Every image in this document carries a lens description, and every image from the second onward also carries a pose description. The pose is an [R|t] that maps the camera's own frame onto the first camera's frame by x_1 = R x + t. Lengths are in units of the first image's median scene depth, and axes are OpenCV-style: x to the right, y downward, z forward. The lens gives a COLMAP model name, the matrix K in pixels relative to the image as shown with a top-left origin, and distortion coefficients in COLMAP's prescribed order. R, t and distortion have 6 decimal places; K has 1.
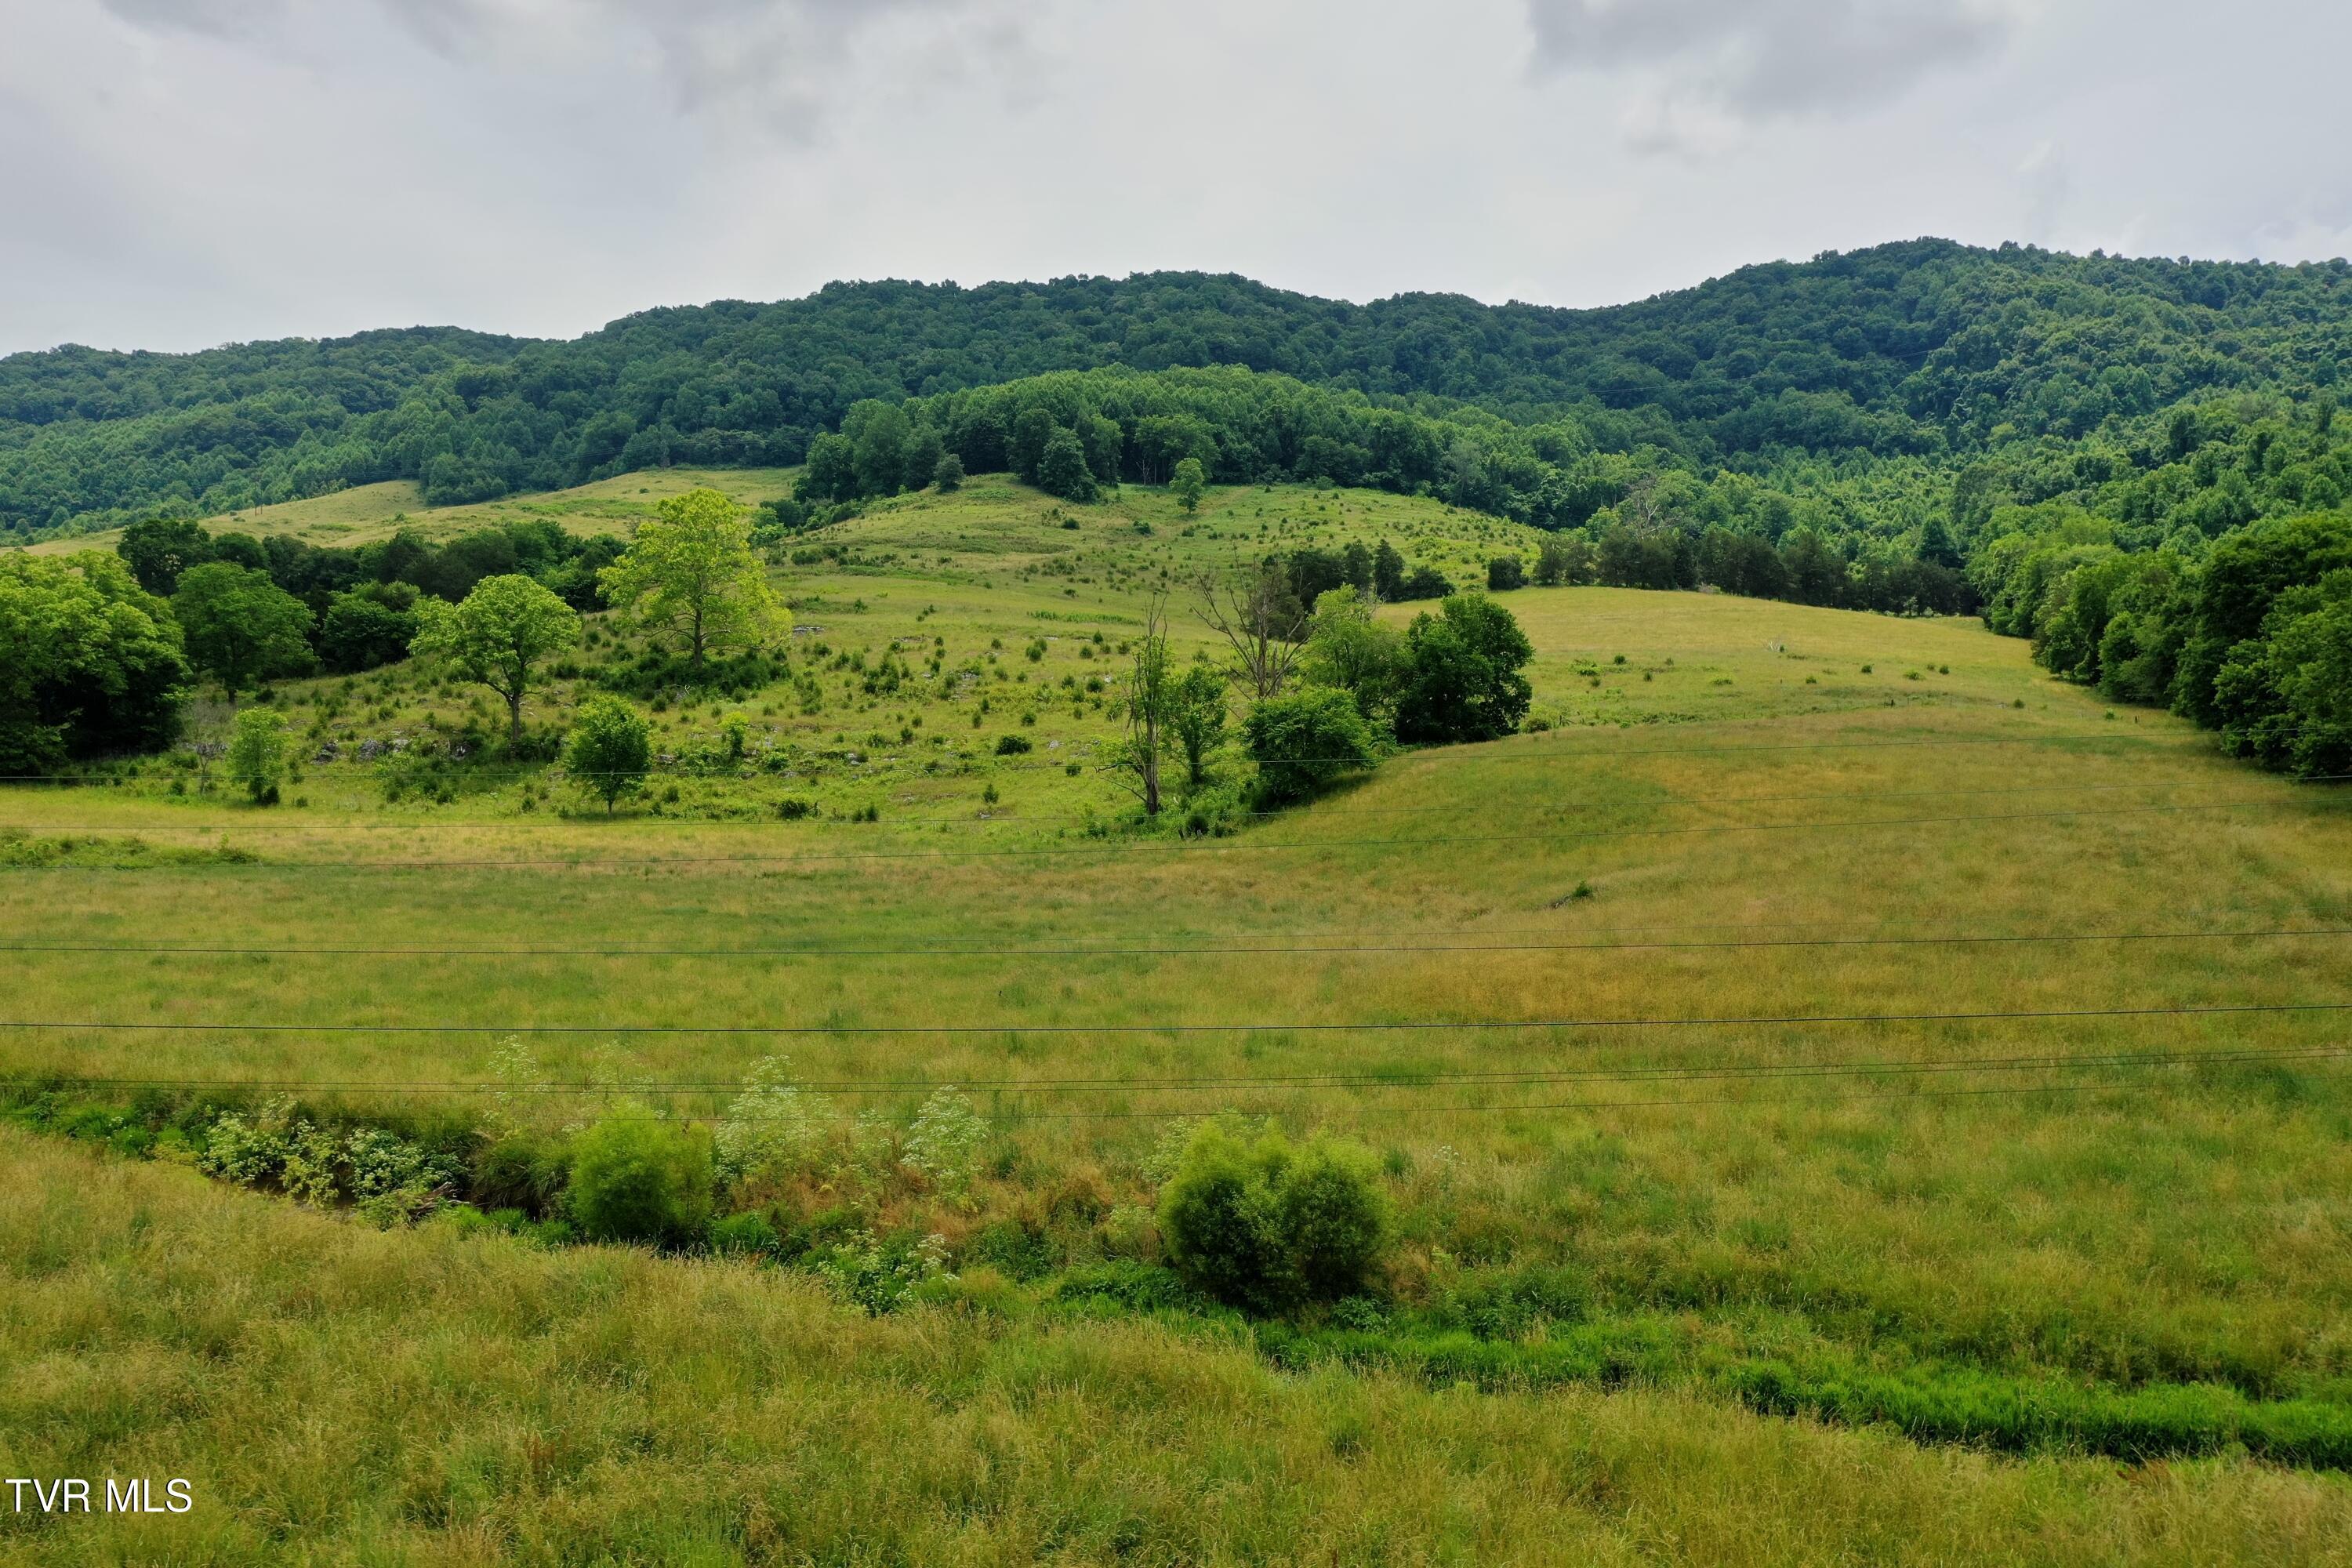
lens RADIAL K [[1874.9, 0, 1175.1], [0, 1874.9, 788.8], [0, 0, 1]] dist [0.003454, 0.006553]
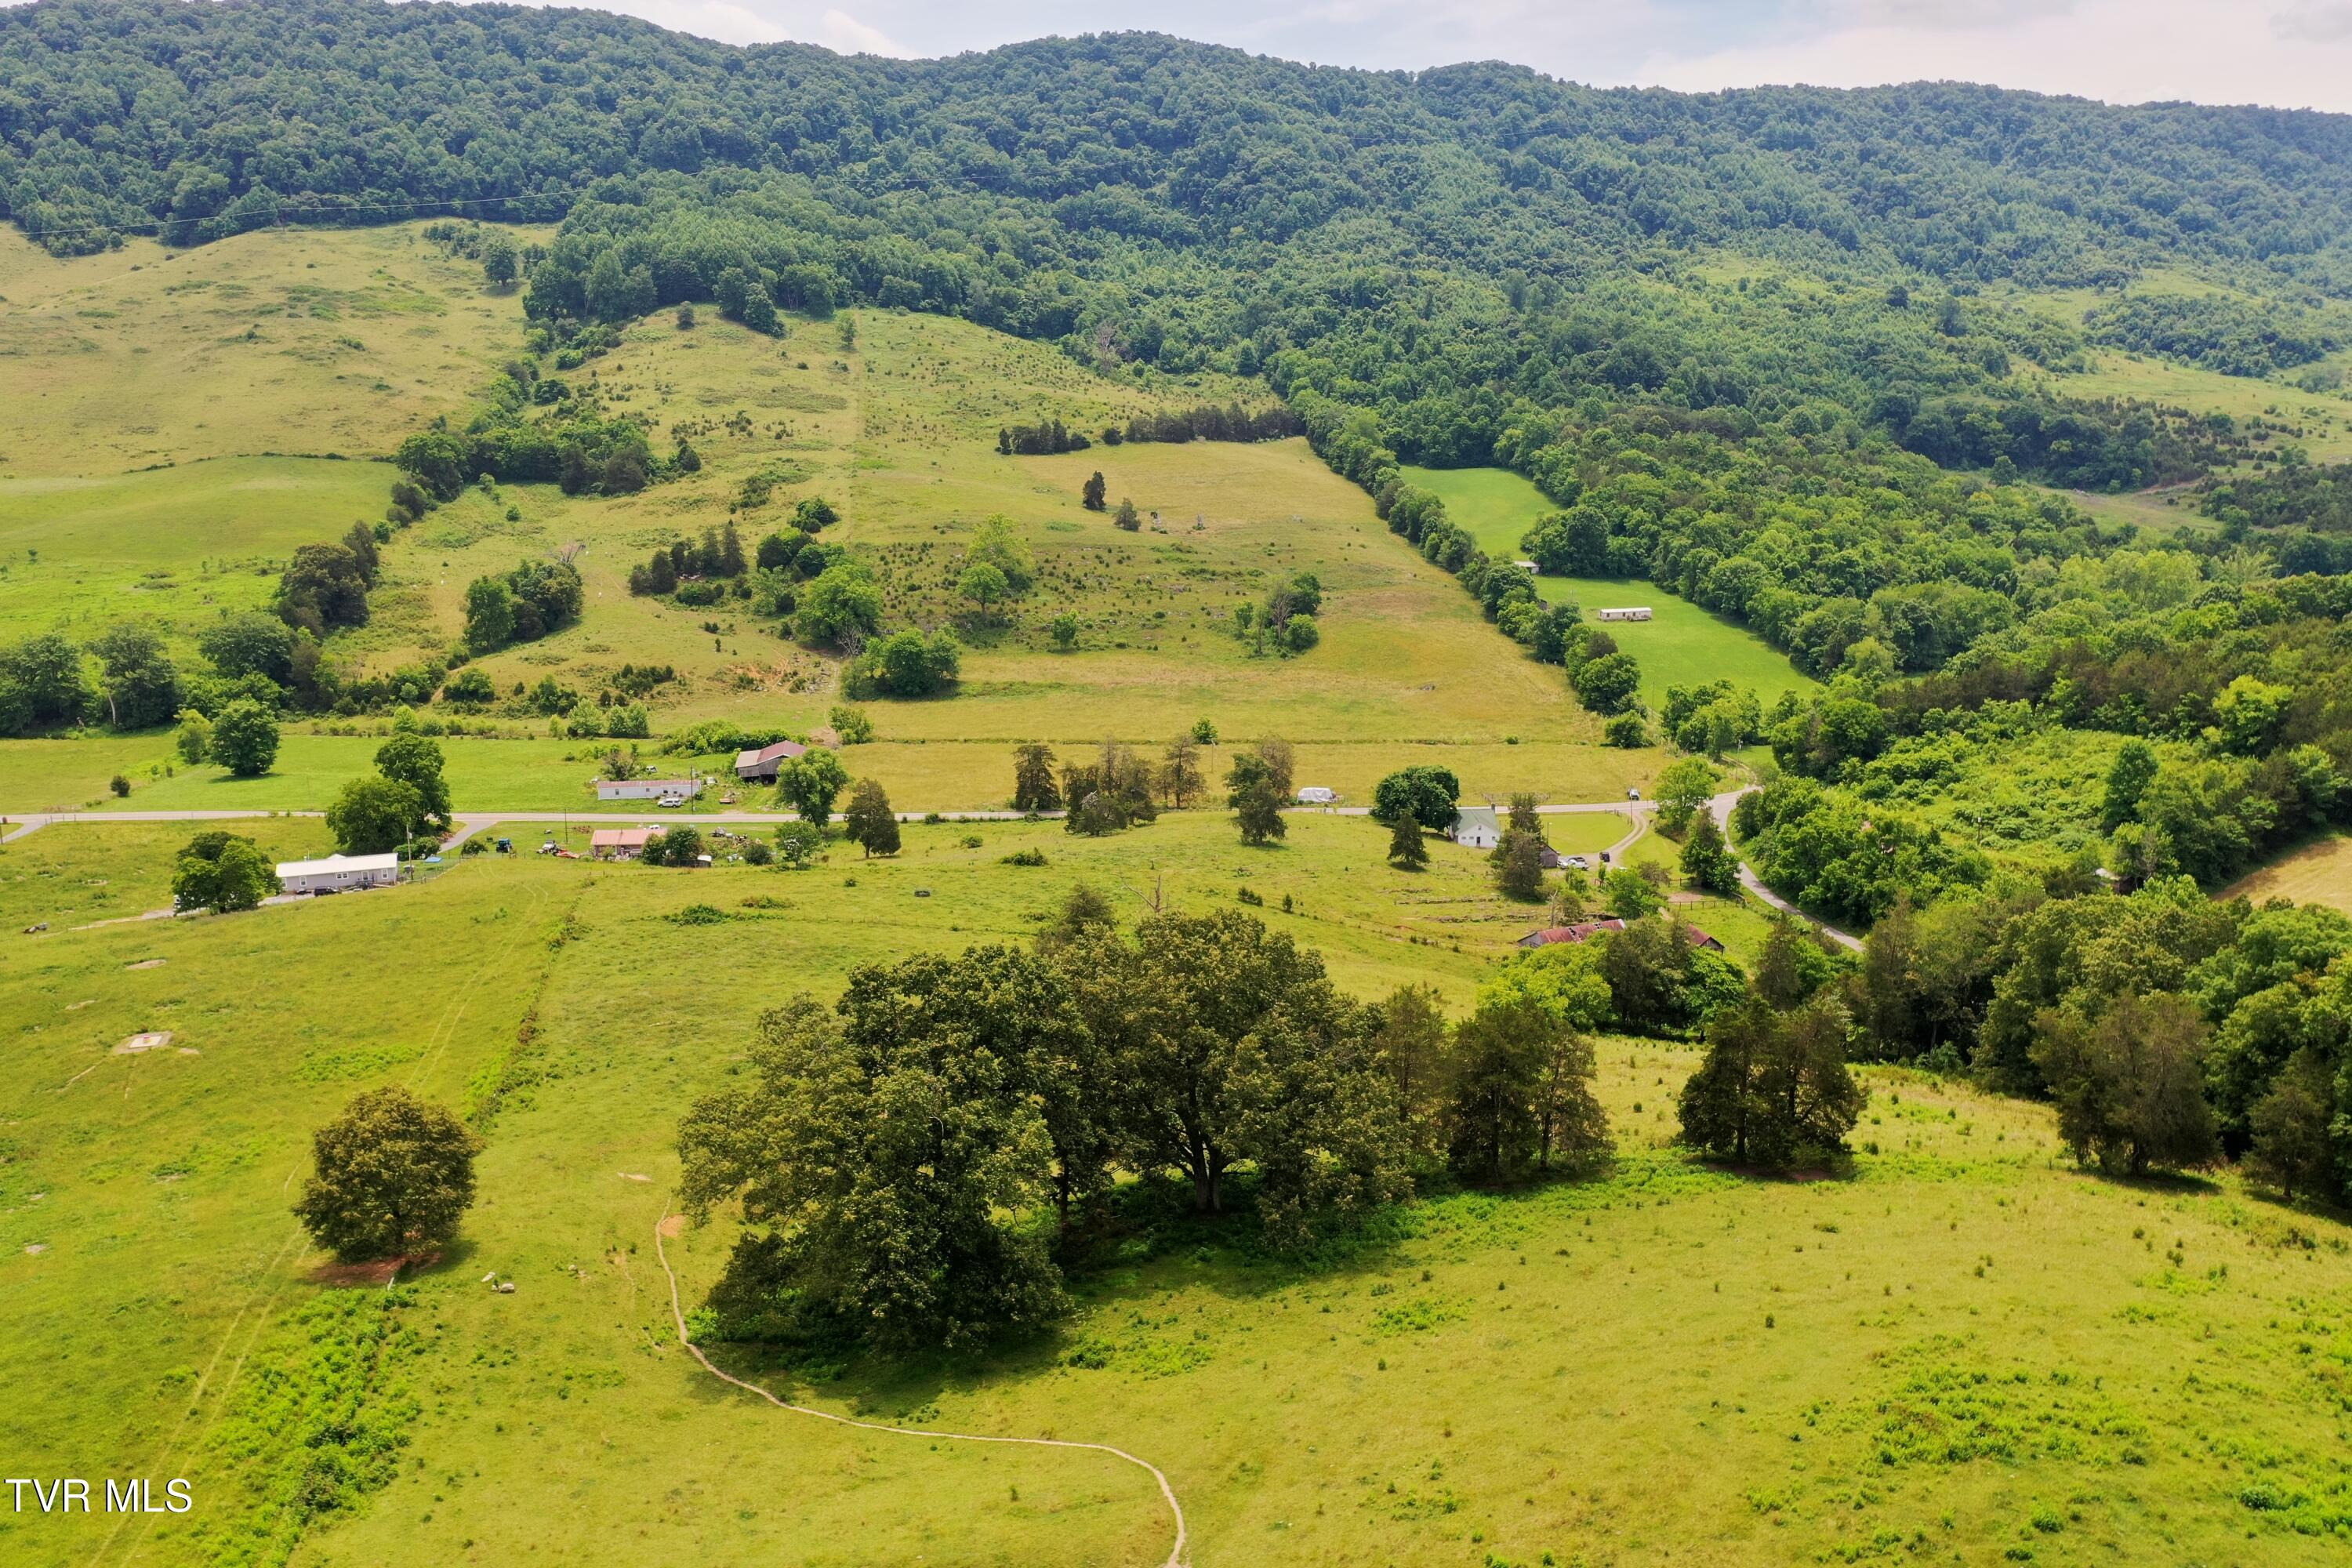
lens RADIAL K [[1873.5, 0, 1181.2], [0, 1873.5, 775.4], [0, 0, 1]] dist [0.009218, 0.000791]
pose [[0.885326, -0.113077, 0.451013, -0.637118], [0.000854, 0.970372, 0.241614, -0.221117], [-0.464971, -0.213522, 0.859192, -0.758830]]
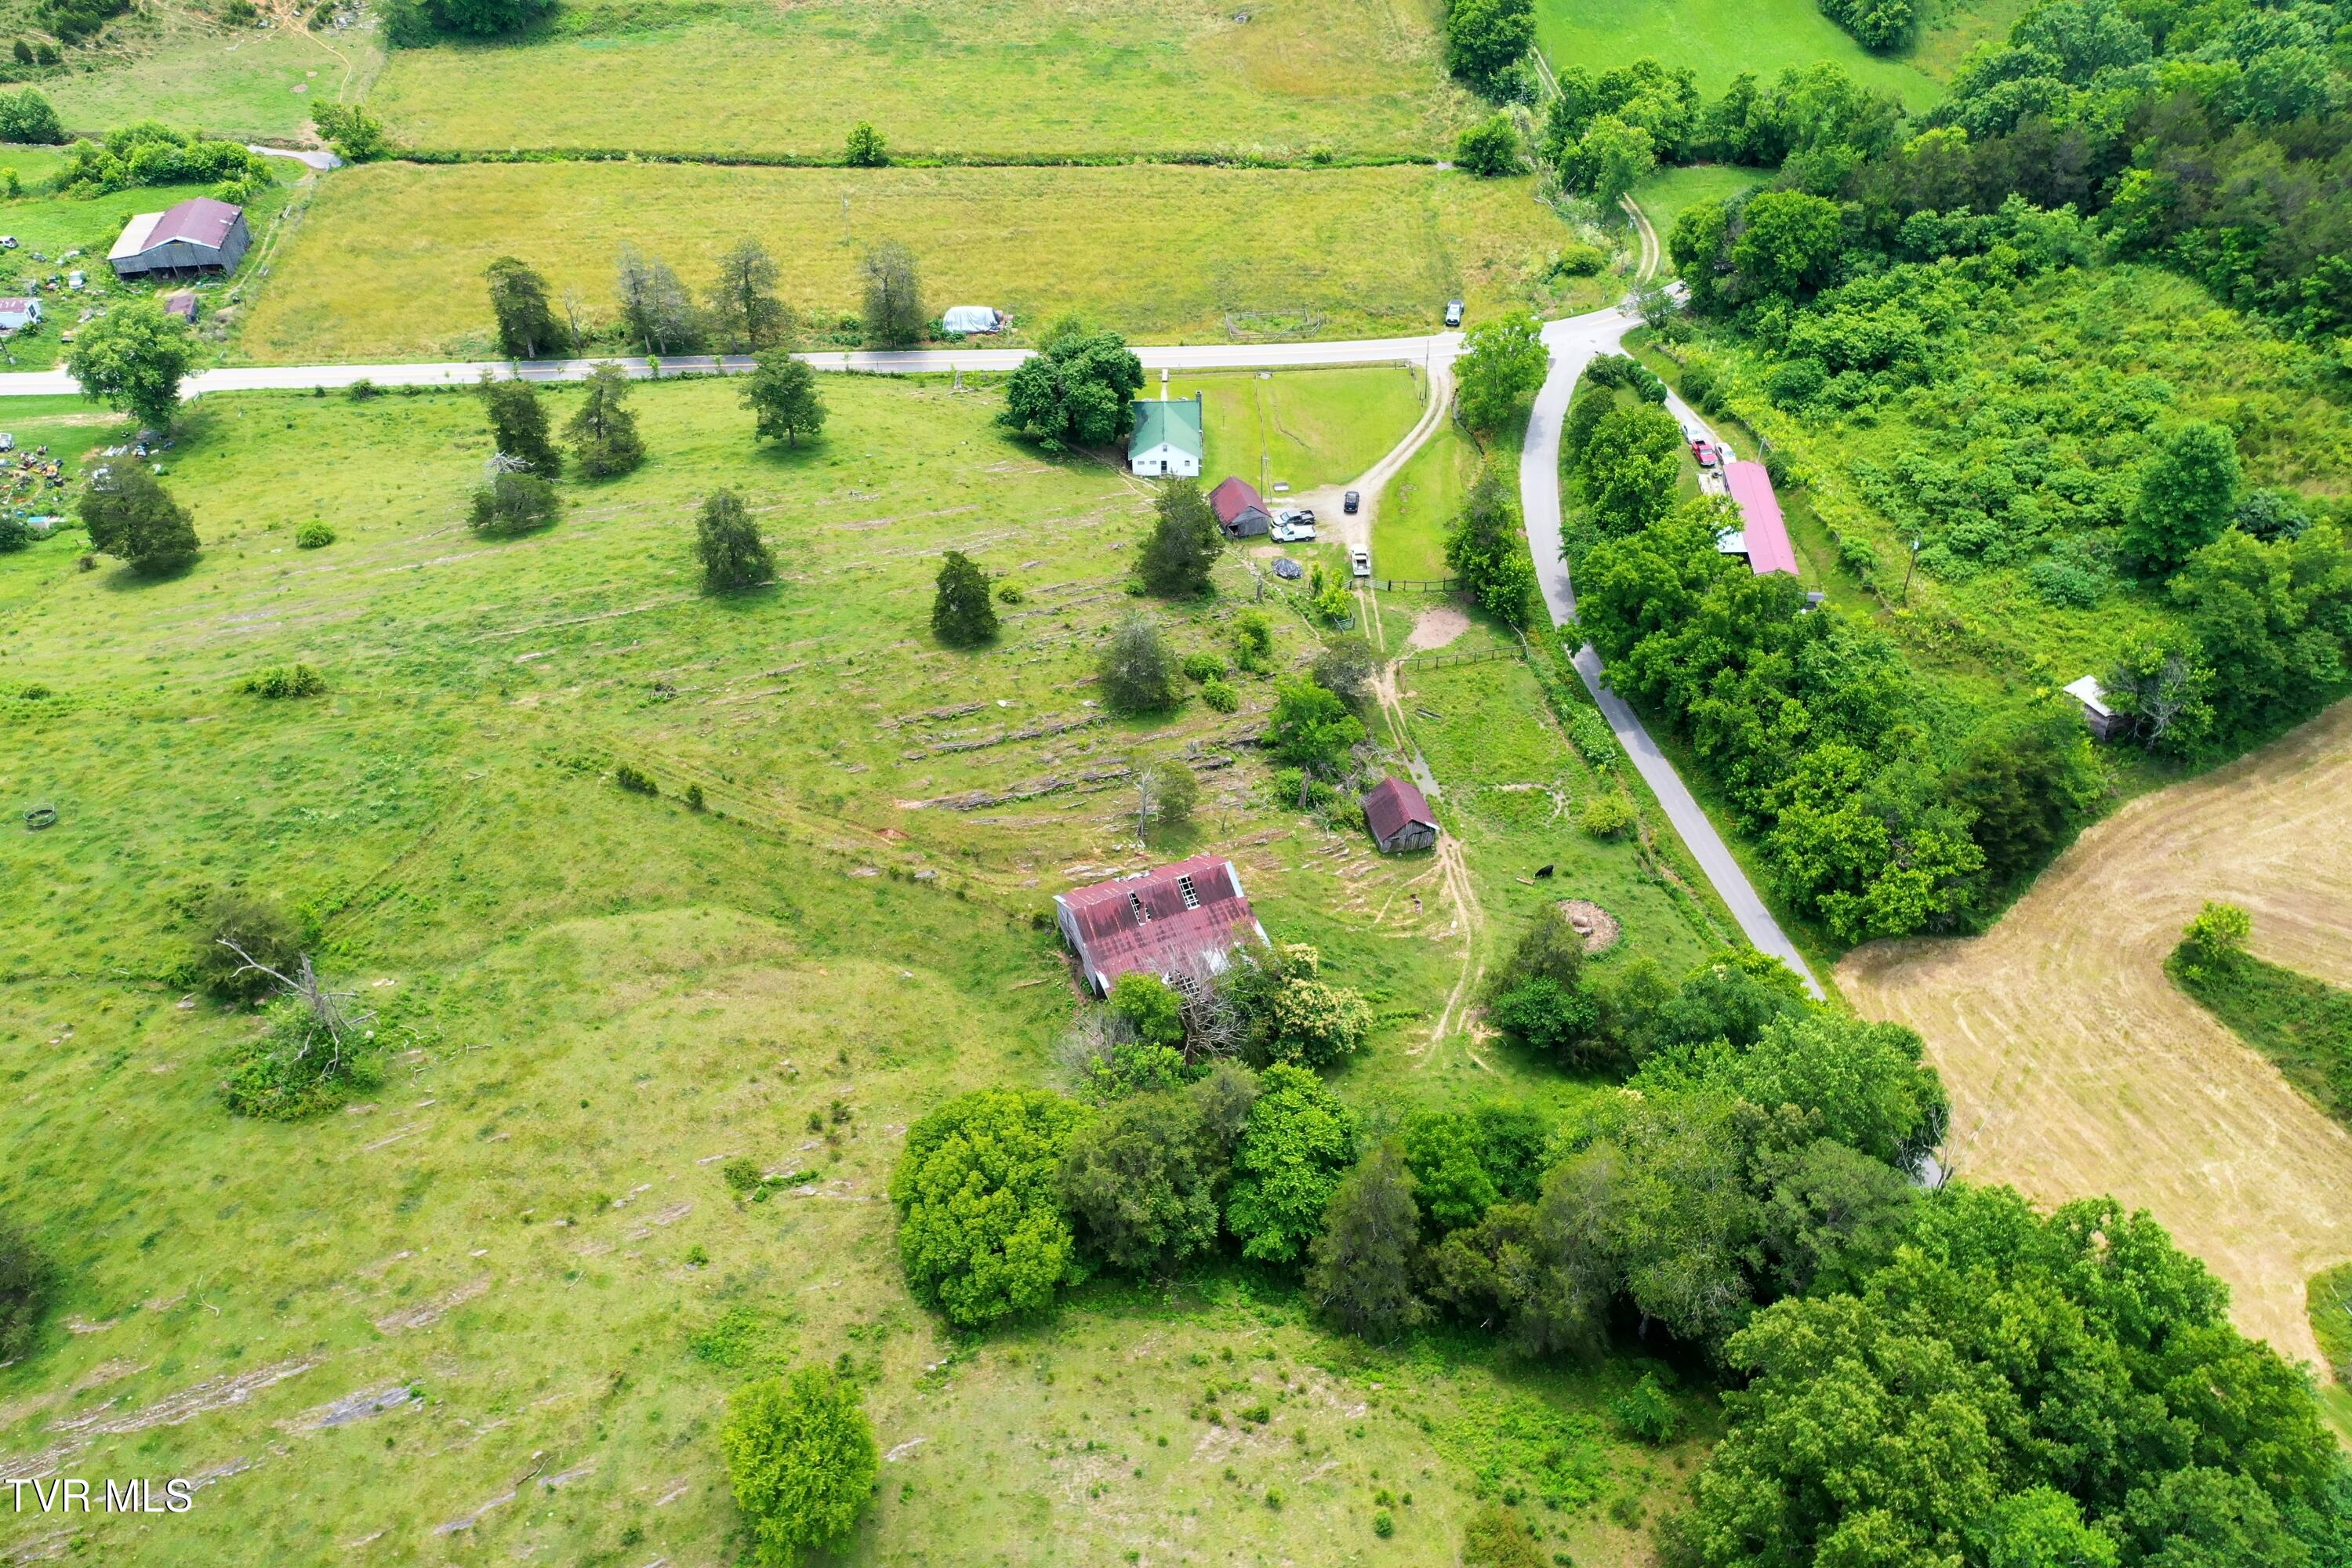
lens RADIAL K [[1874.4, 0, 1181.3], [0, 1874.4, 777.0], [0, 0, 1]] dist [0.008836, 0.001381]
pose [[0.893225, -0.301891, 0.333183, -0.352357], [0.005332, 0.748110, 0.663554, -0.282794], [-0.449578, -0.590926, 0.669840, -0.529492]]
